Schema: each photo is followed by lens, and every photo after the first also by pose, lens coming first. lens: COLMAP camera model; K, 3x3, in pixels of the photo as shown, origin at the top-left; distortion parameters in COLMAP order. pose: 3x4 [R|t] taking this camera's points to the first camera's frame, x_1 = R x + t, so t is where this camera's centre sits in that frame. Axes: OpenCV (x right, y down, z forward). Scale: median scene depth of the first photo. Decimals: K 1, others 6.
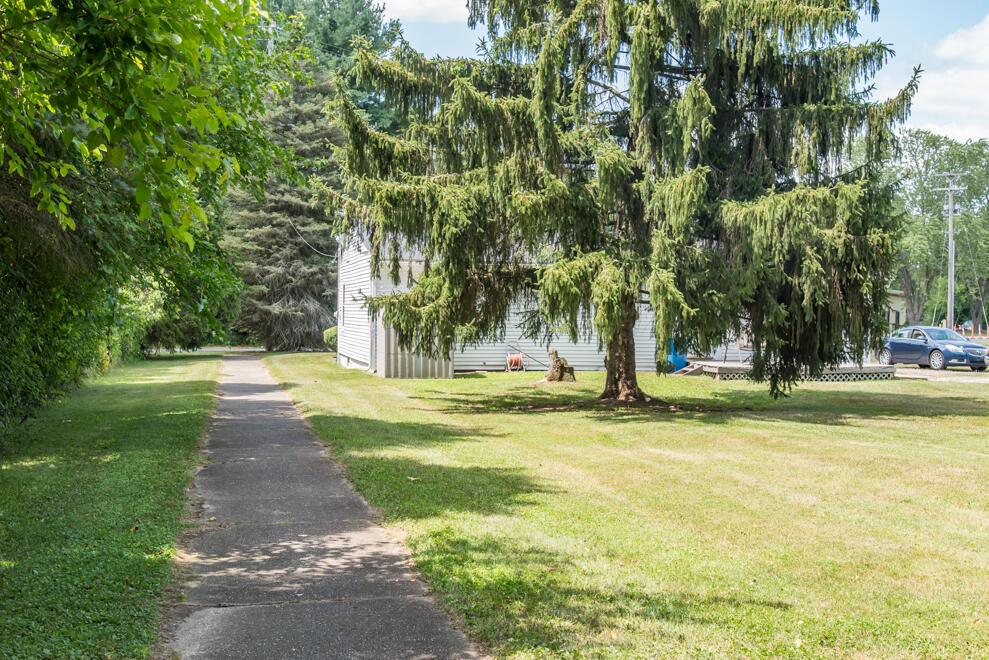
lens RADIAL K [[1366.3, 0, 494.5], [0, 1366.3, 330.0], [0, 0, 1]] dist [-0.001717, -0.001078]
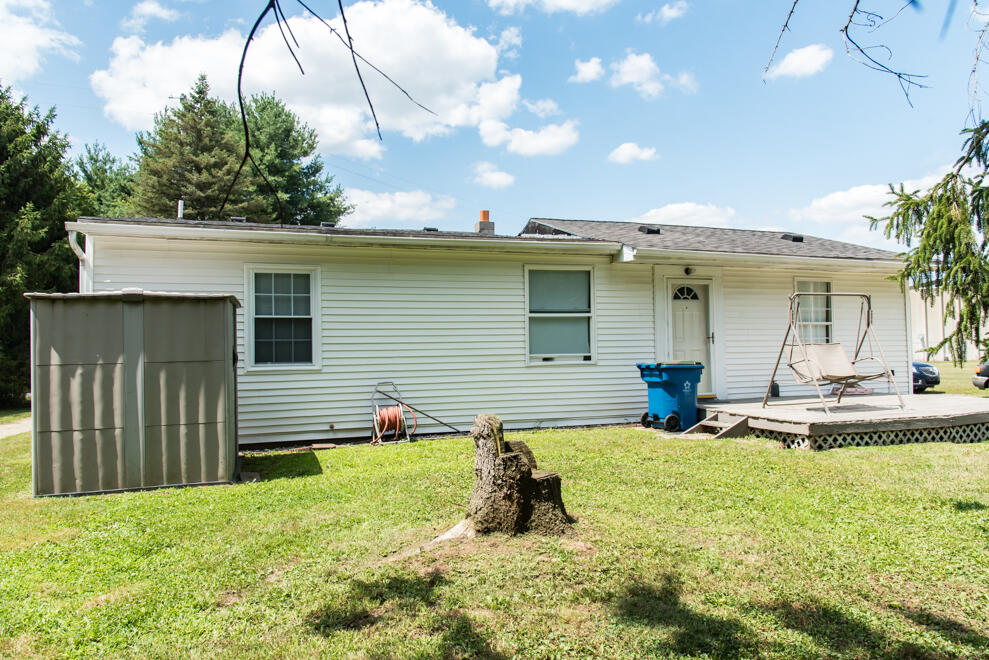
lens RADIAL K [[663.9, 0, 494.5], [0, 663.9, 330.0], [0, 0, 1]] dist [0.001403, -0.000060]
pose [[0.991066, -0.024654, 0.131075, 0.023396], [0.031360, 0.998289, -0.049346, 0.001992], [-0.129634, 0.053016, 0.990144, 0.778167]]
